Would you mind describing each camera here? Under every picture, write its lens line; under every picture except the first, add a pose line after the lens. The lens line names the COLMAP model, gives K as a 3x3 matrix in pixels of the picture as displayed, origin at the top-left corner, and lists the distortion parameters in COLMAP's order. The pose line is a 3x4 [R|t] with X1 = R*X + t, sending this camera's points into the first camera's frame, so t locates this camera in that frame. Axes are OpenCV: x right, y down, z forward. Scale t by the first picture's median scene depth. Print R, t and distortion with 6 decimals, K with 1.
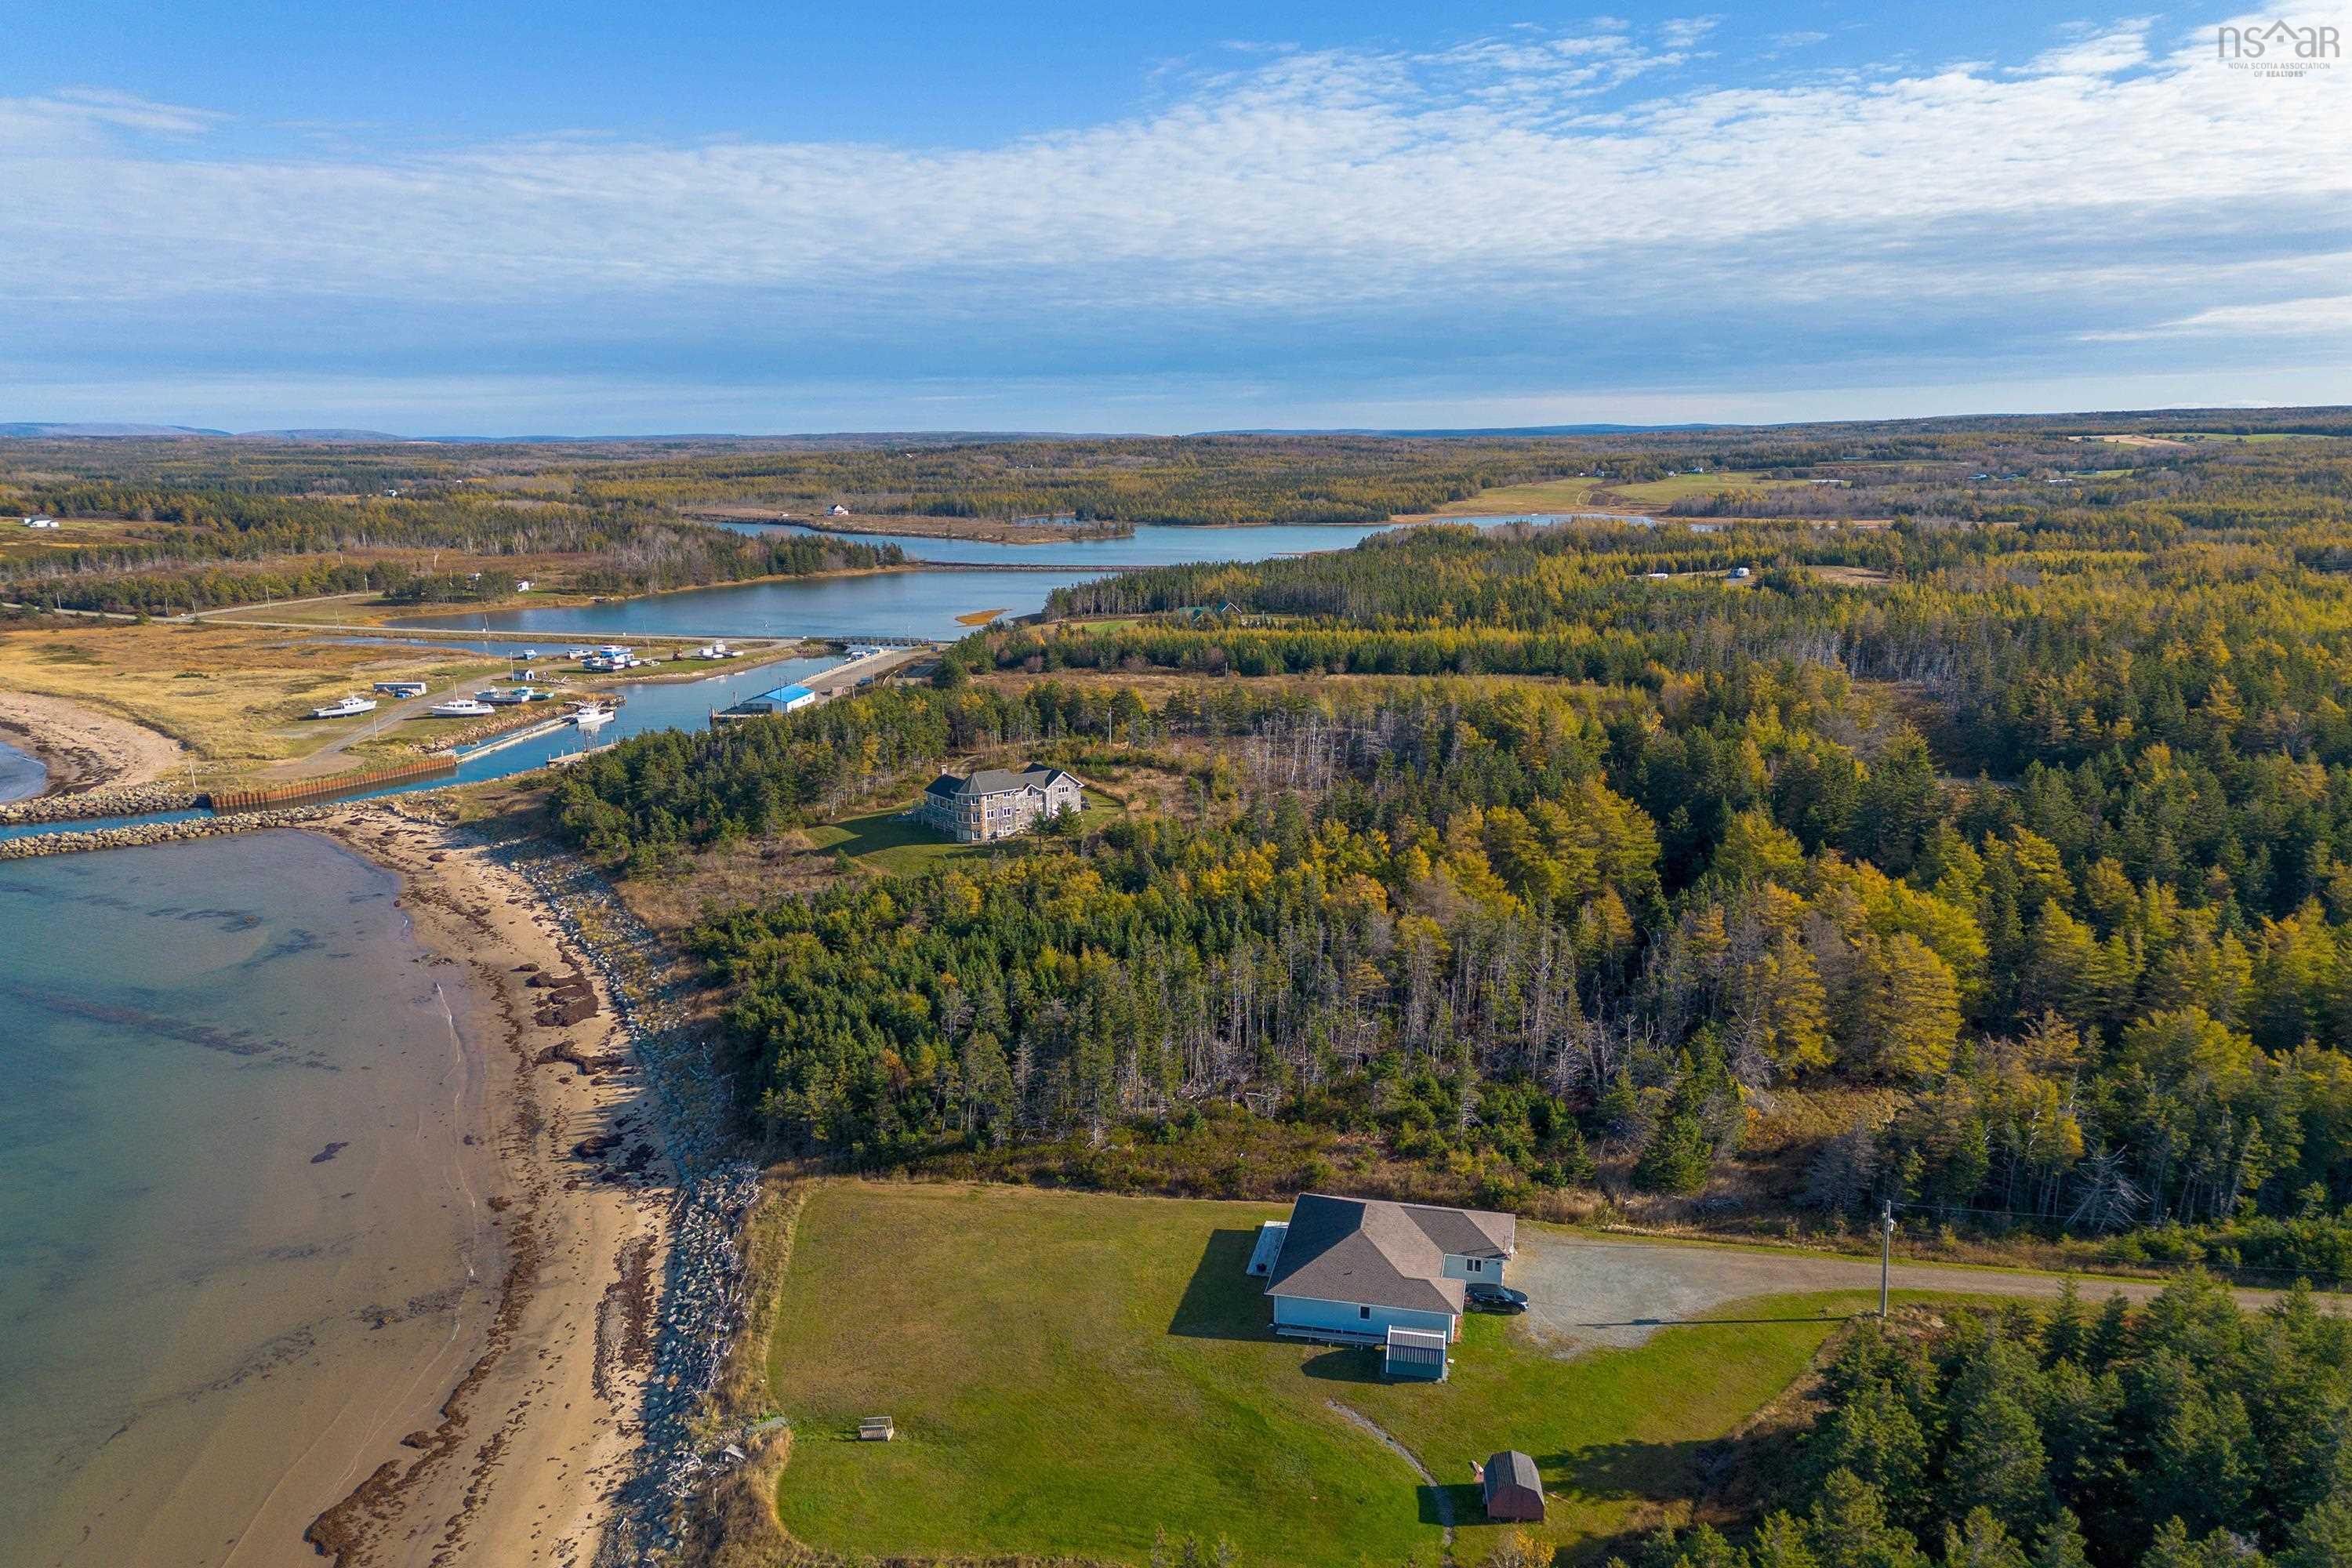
lens RADIAL K [[1654.1, 0, 1182.0], [0, 1654.1, 805.6], [0, 0, 1]] dist [0.080611, -0.052830]
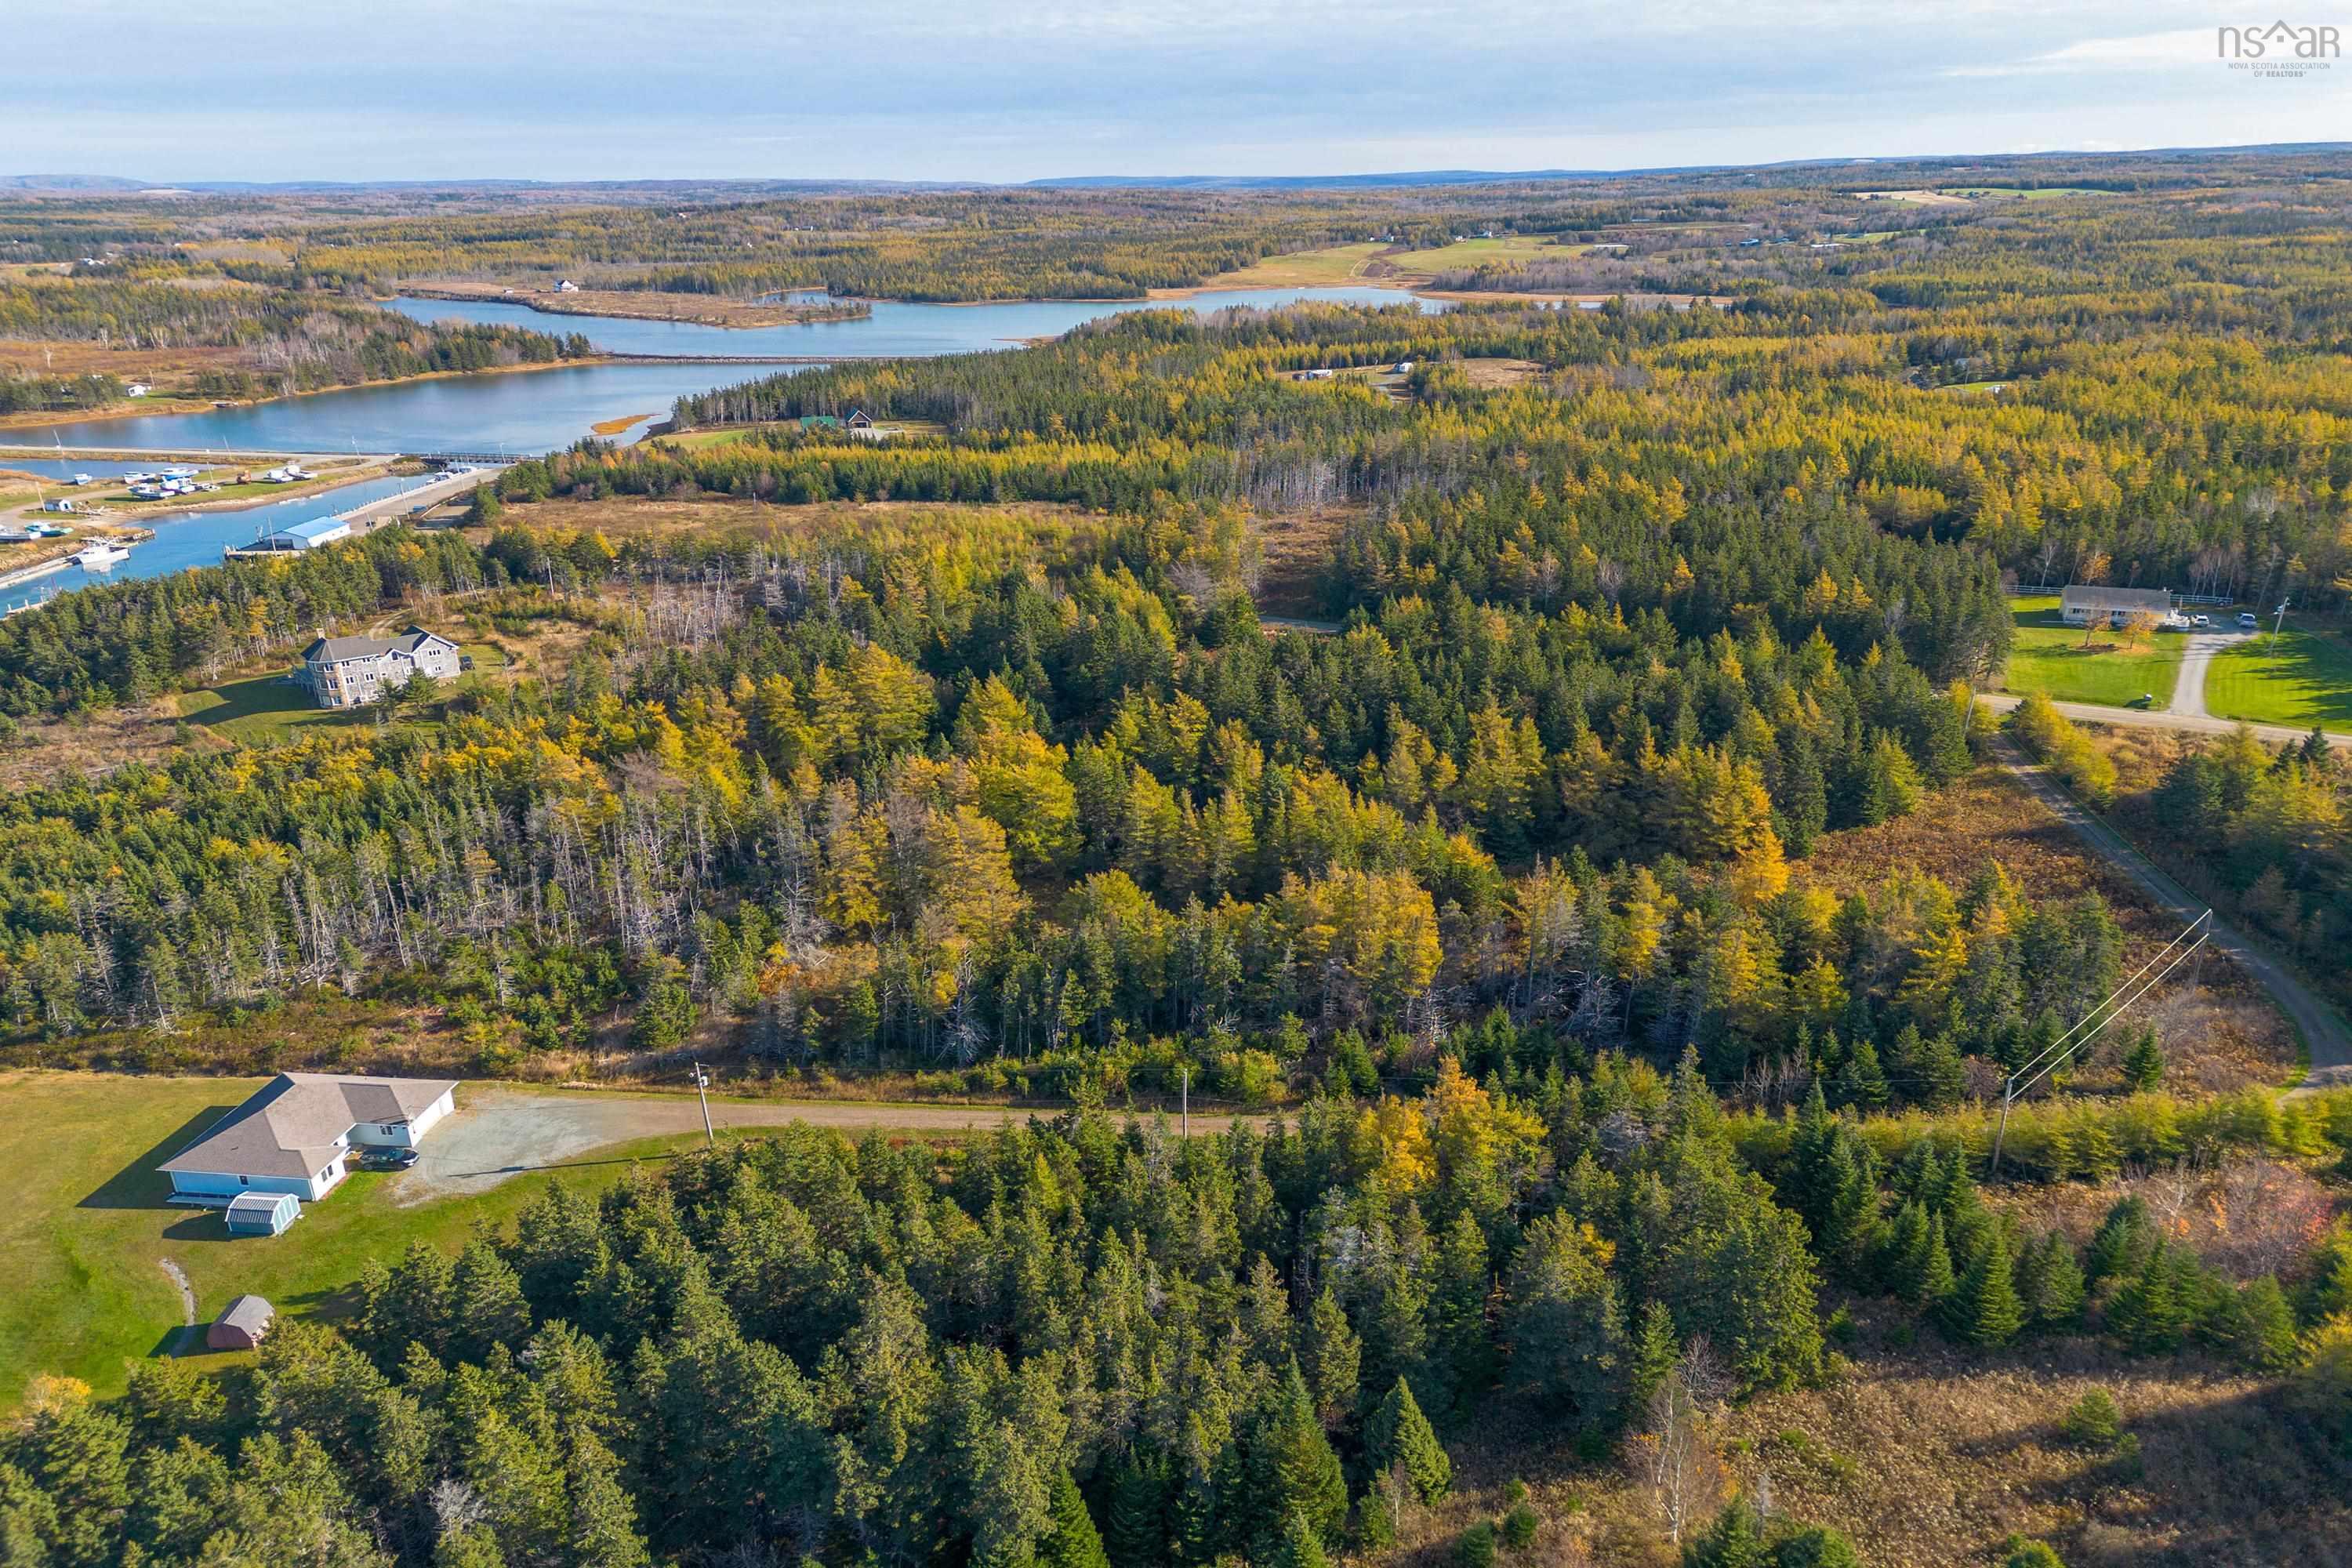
lens RADIAL K [[1654.1, 0, 1182.0], [0, 1654.1, 805.6], [0, 0, 1]] dist [0.080611, -0.052830]
pose [[0.996322, -0.032000, 0.079491, 0.306137], [0.020747, 0.990137, 0.138554, -0.050040], [-0.083141, -0.136396, 0.987159, -0.091074]]
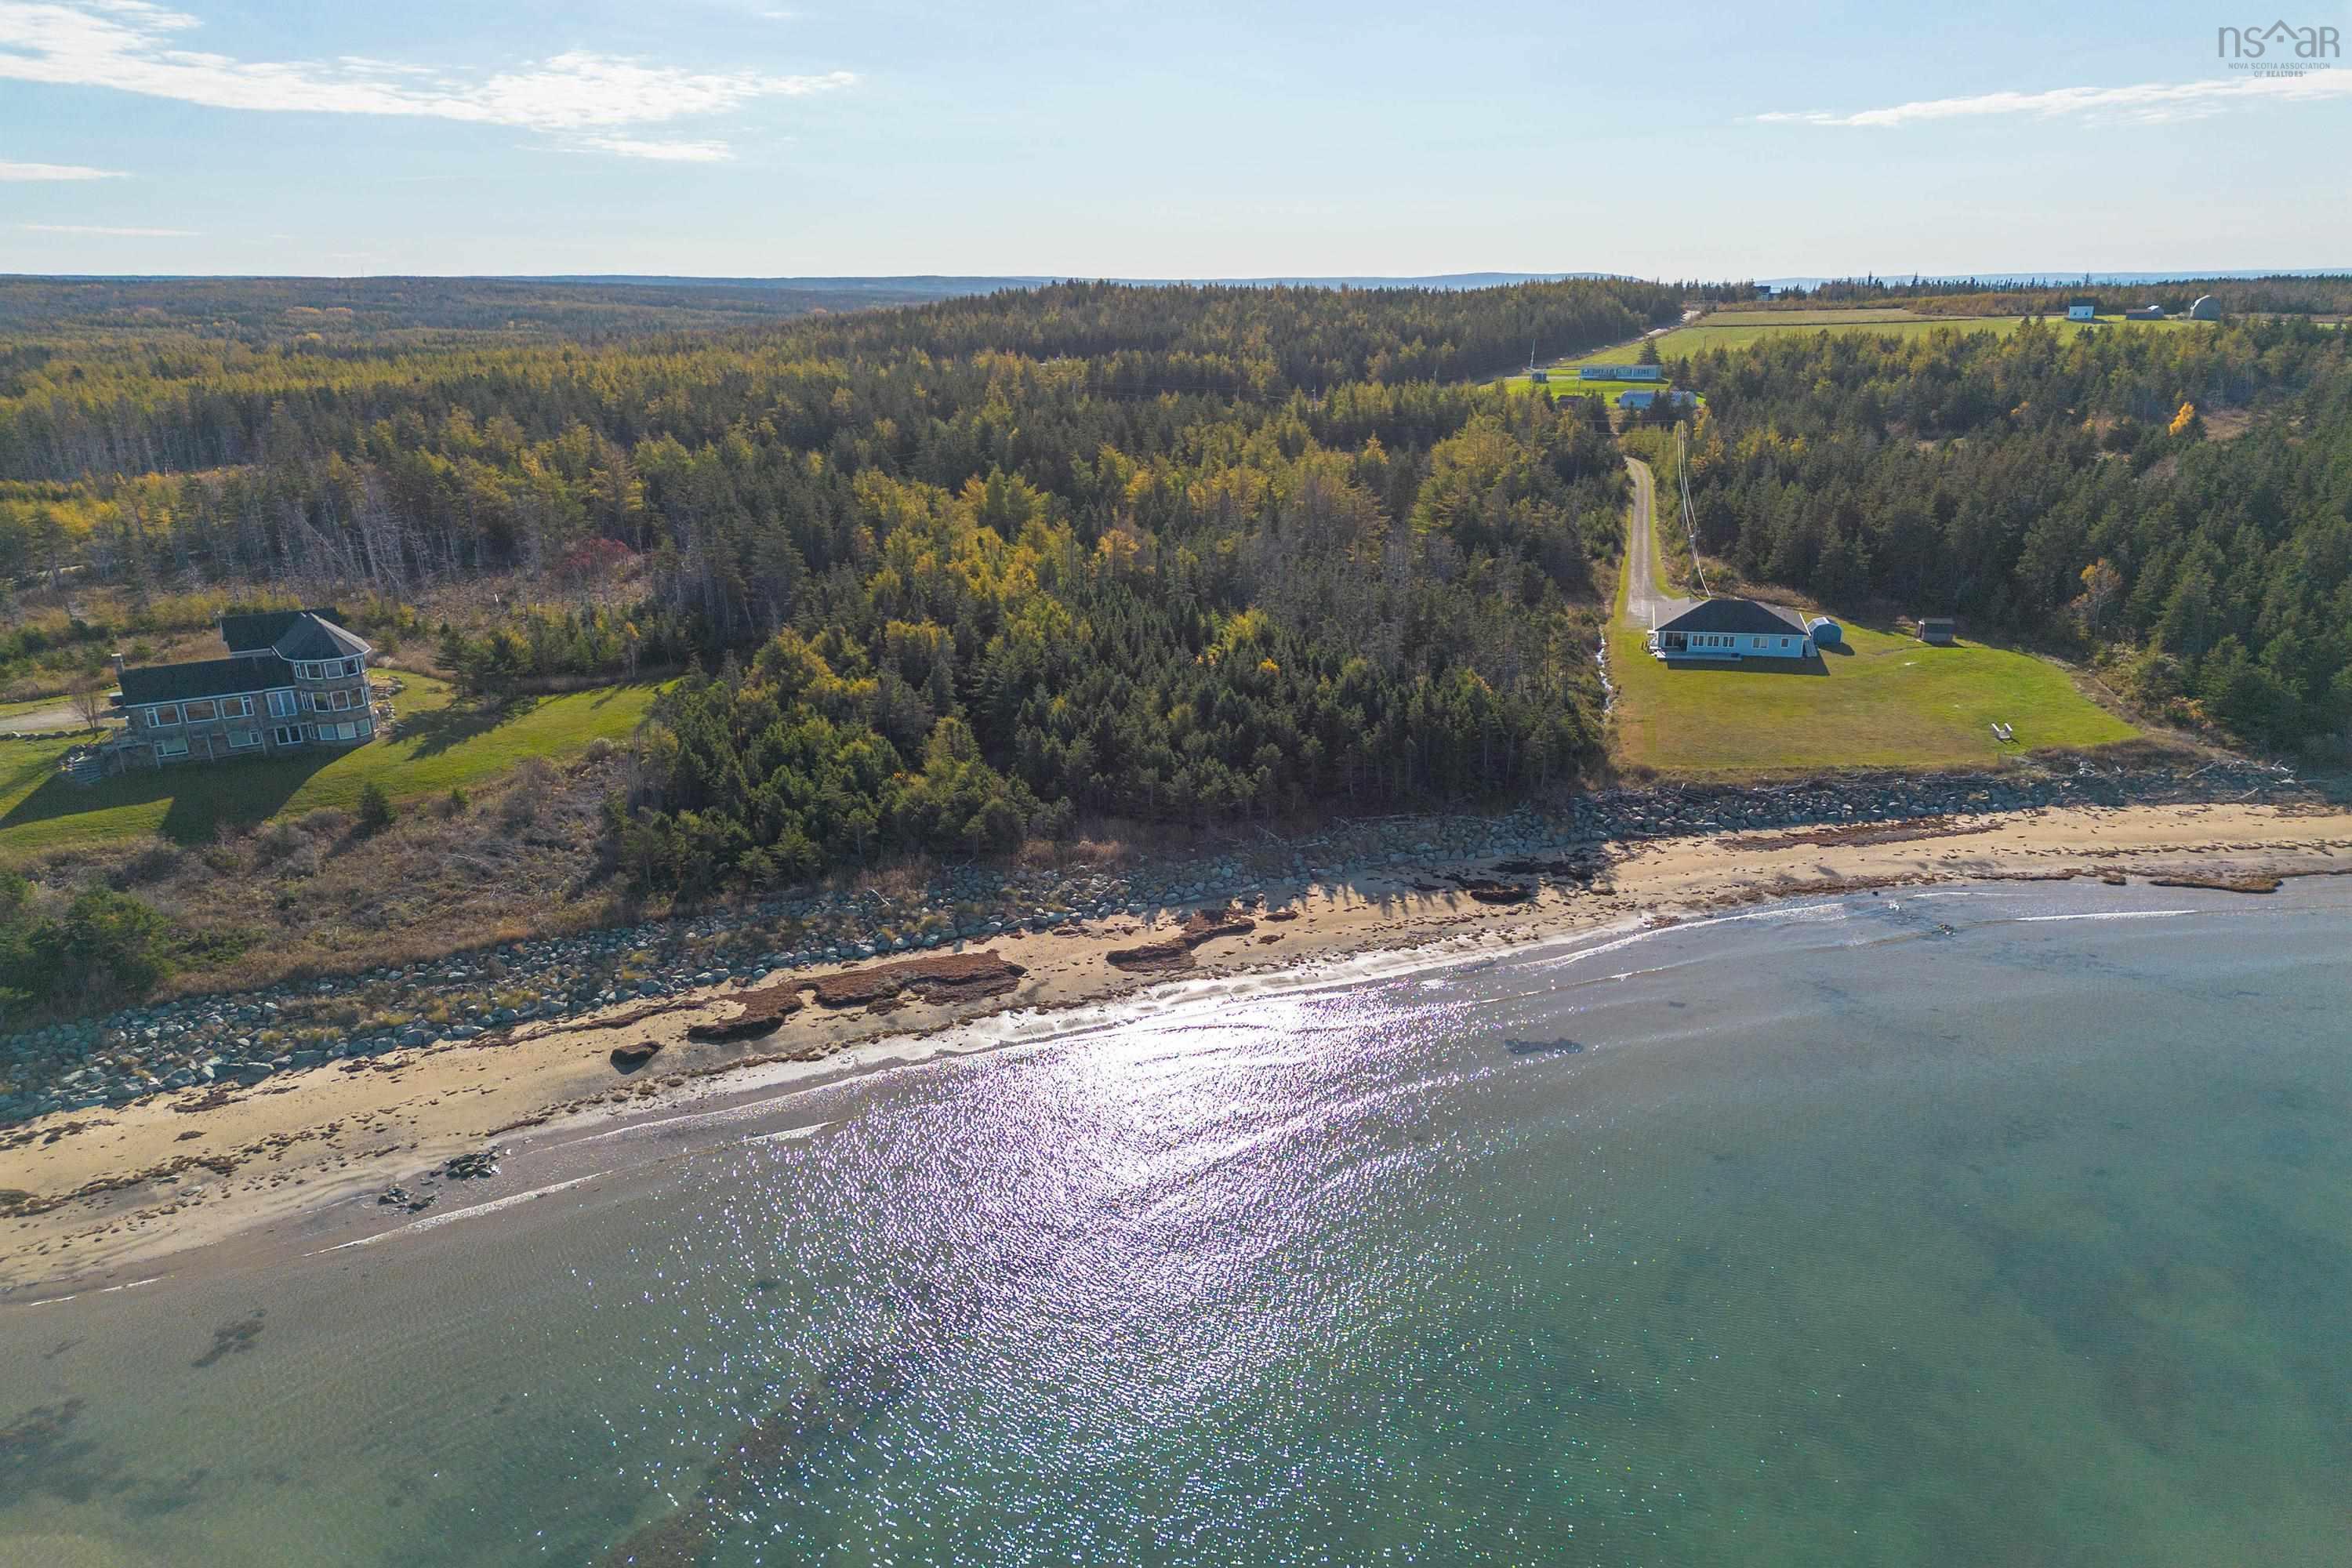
lens RADIAL K [[1654.1, 0, 1182.0], [0, 1654.1, 805.6], [0, 0, 1]] dist [0.080611, -0.052830]
pose [[0.037476, -0.287094, 0.957169, -0.669685], [0.227004, 0.935246, 0.271631, -0.049870], [-0.973172, 0.207102, 0.100221, 0.647251]]
